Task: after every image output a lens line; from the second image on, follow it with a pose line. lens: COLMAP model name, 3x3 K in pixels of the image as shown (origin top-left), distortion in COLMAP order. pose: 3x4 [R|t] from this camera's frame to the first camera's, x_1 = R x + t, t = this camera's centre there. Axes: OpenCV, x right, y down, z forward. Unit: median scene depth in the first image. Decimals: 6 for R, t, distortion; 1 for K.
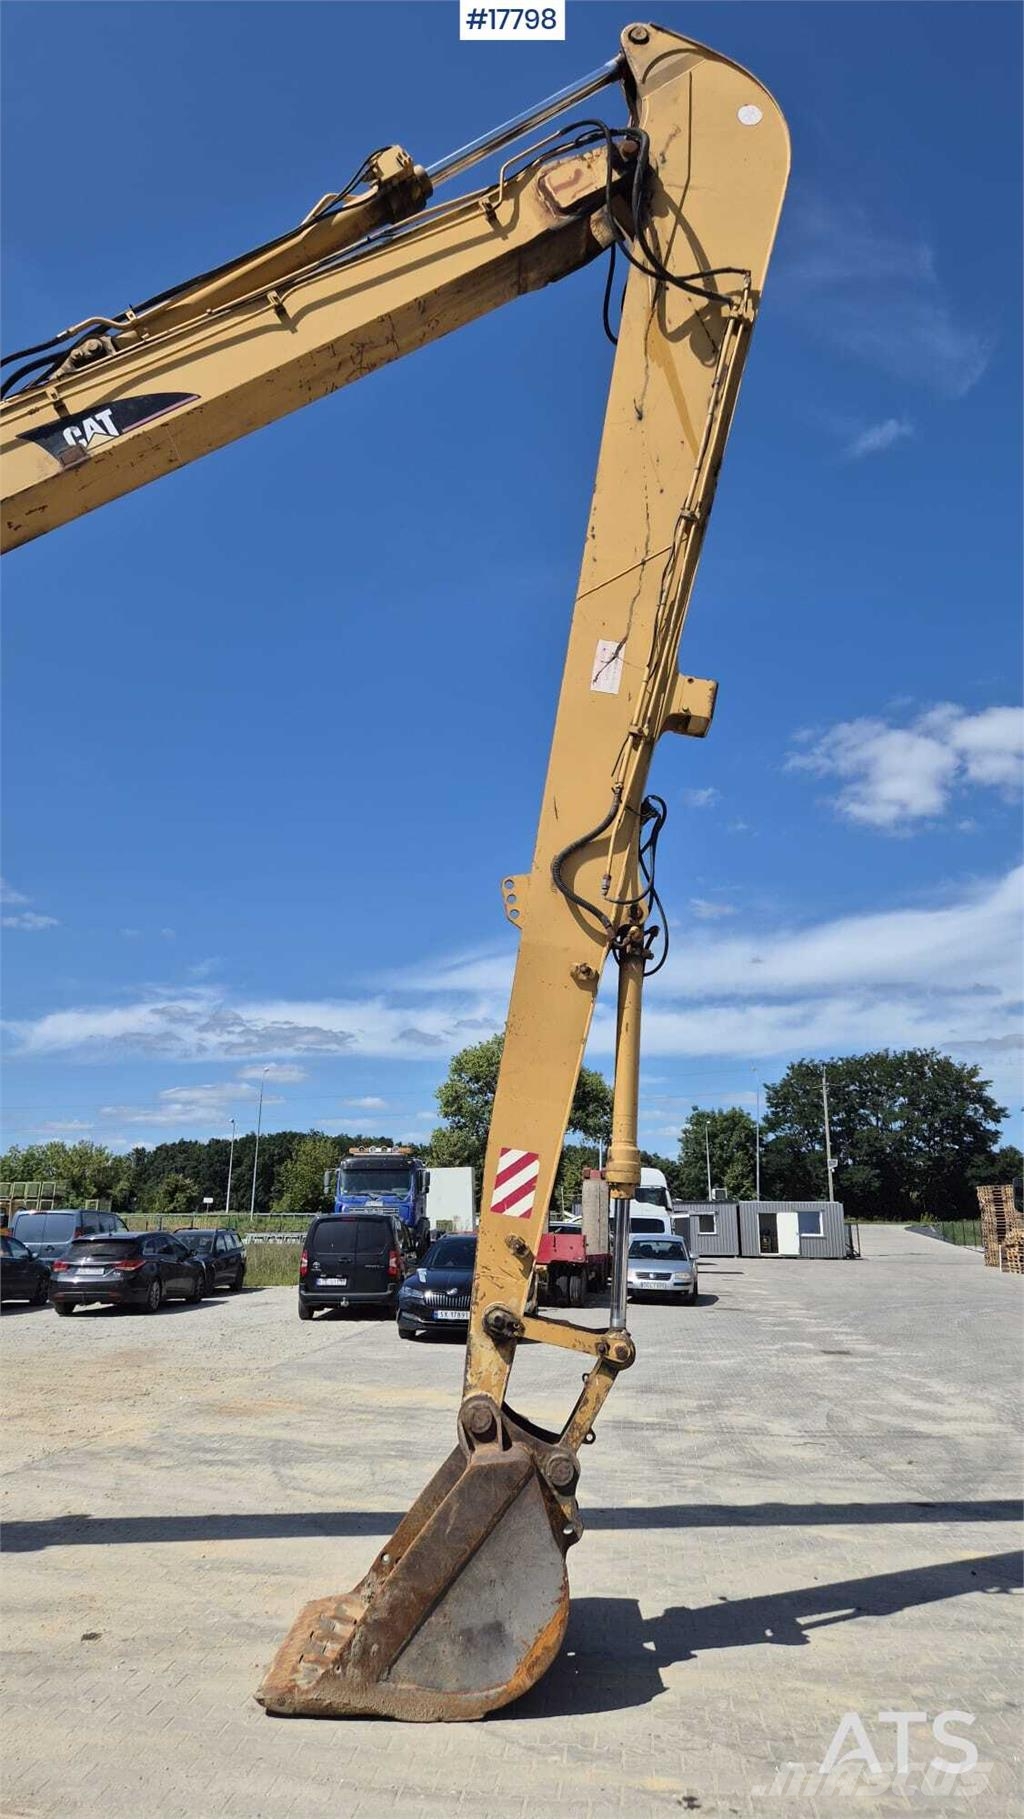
lens RADIAL K [[1215.0, 0, 514.6], [0, 1215.0, 892.9], [0, 0, 1]] dist [0.078969, -0.066255]
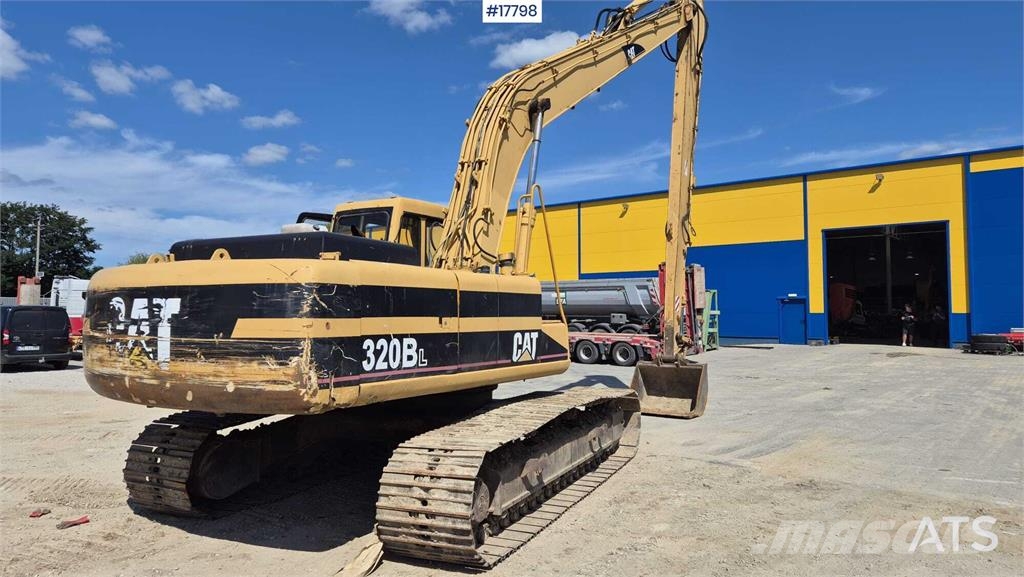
lens RADIAL K [[684.0, 0, 508.3], [0, 684.0, 279.6], [0, 0, 1]] dist [0.078969, -0.066255]
pose [[0.544726, 0.041655, 0.837579, -0.673292], [-0.222212, 0.970234, 0.096265, 0.020697], [-0.808638, -0.238558, 0.537768, 0.080223]]
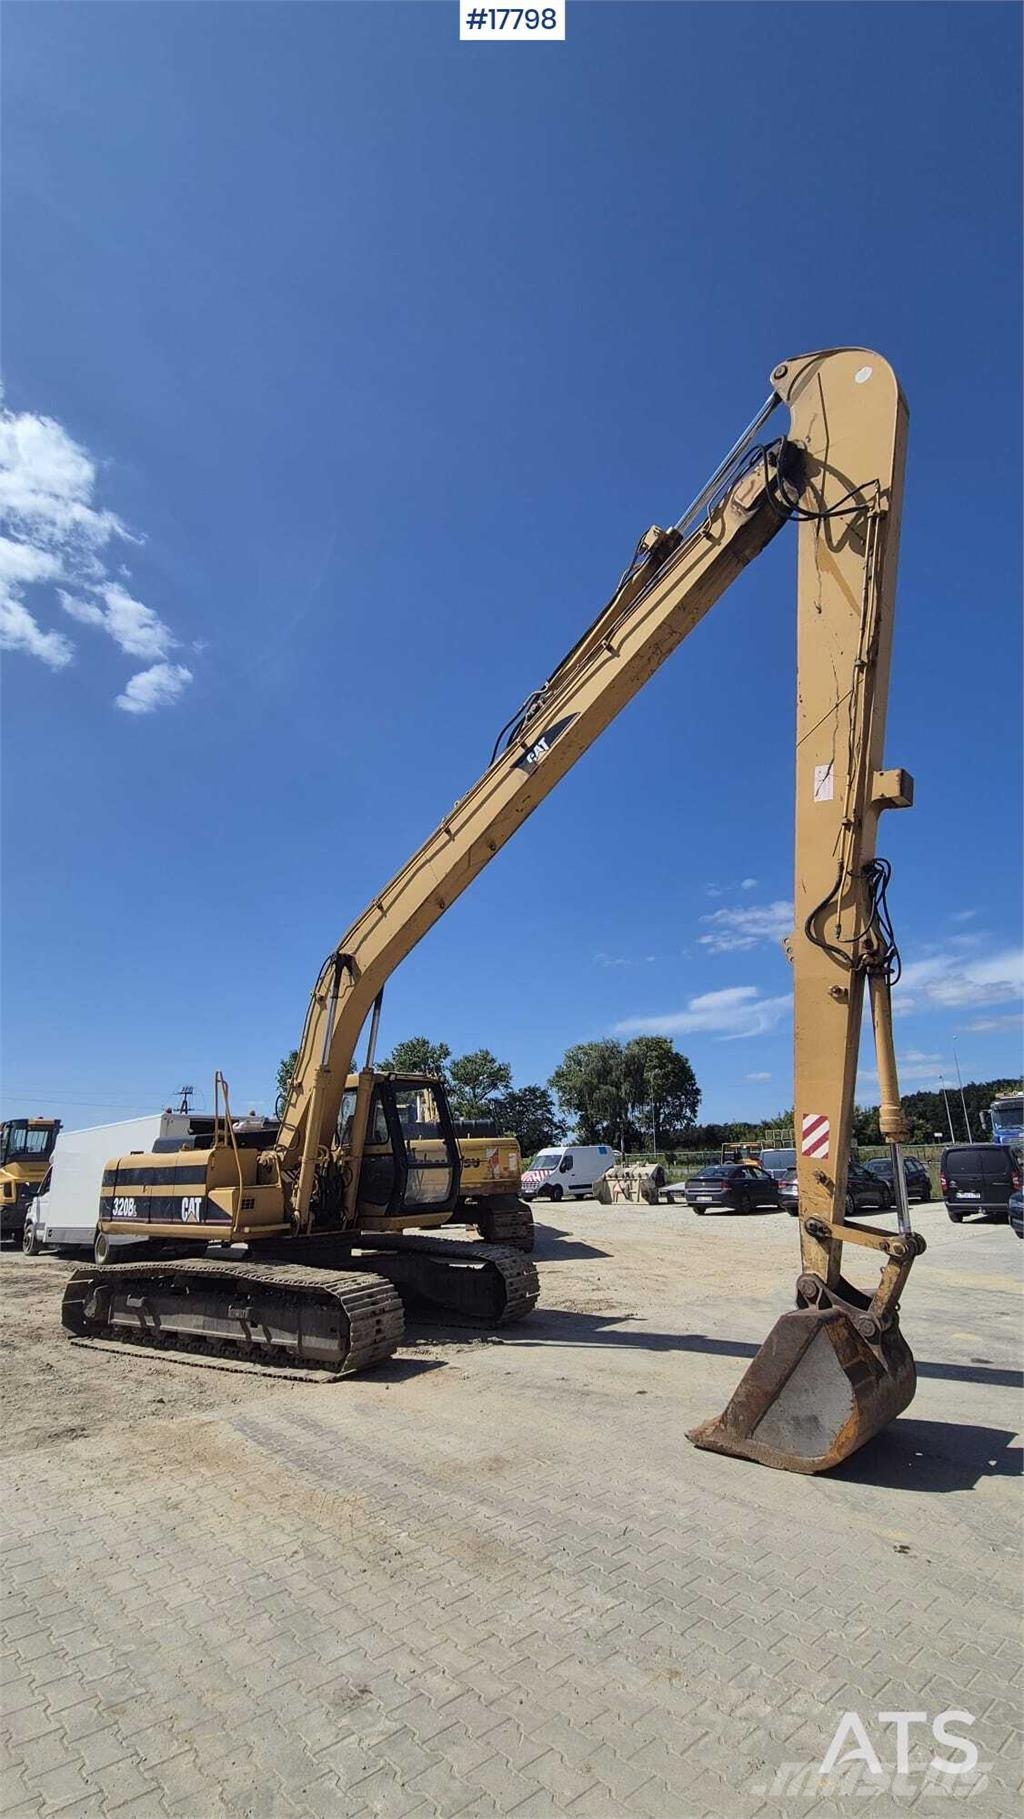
lens RADIAL K [[803.8, 0, 505.1], [0, 803.8, 903.2], [0, 0, 1]] dist [-0.000689, -0.000385]
pose [[0.742699, -0.232862, -0.627833, 0.127685], [0.207237, 0.971488, -0.115171, -0.003509], [0.636751, -0.044573, 0.769780, -0.004401]]
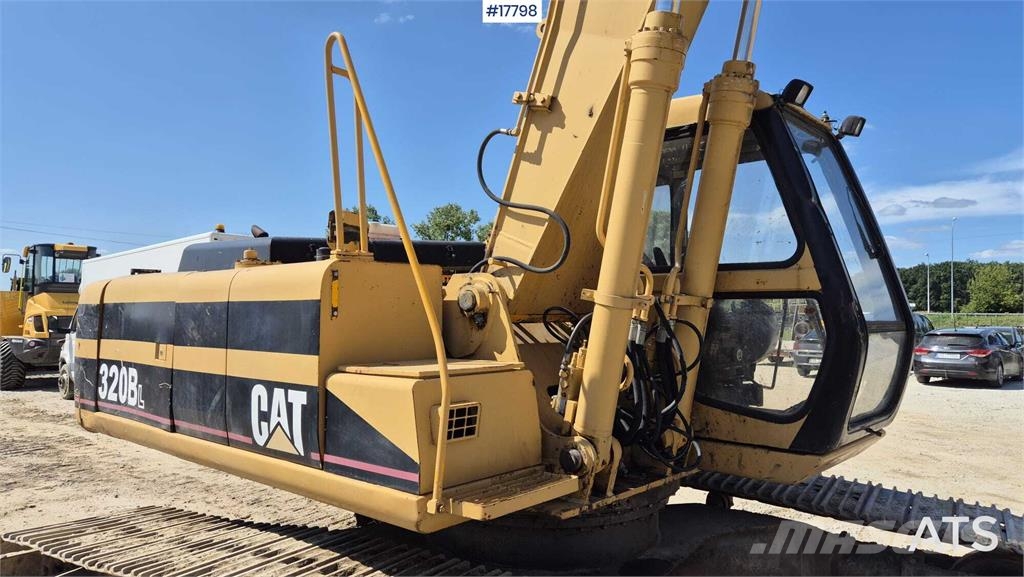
lens RADIAL K [[684.0, 0, 511.4], [0, 684.0, 286.2], [0, 0, 1]] dist [0.078969, -0.066255]
pose [[0.745287, -0.025398, -0.666260, -0.236024], [0.169053, 0.973818, 0.151983, 0.040603], [0.644956, -0.225904, 0.730068, 0.176762]]
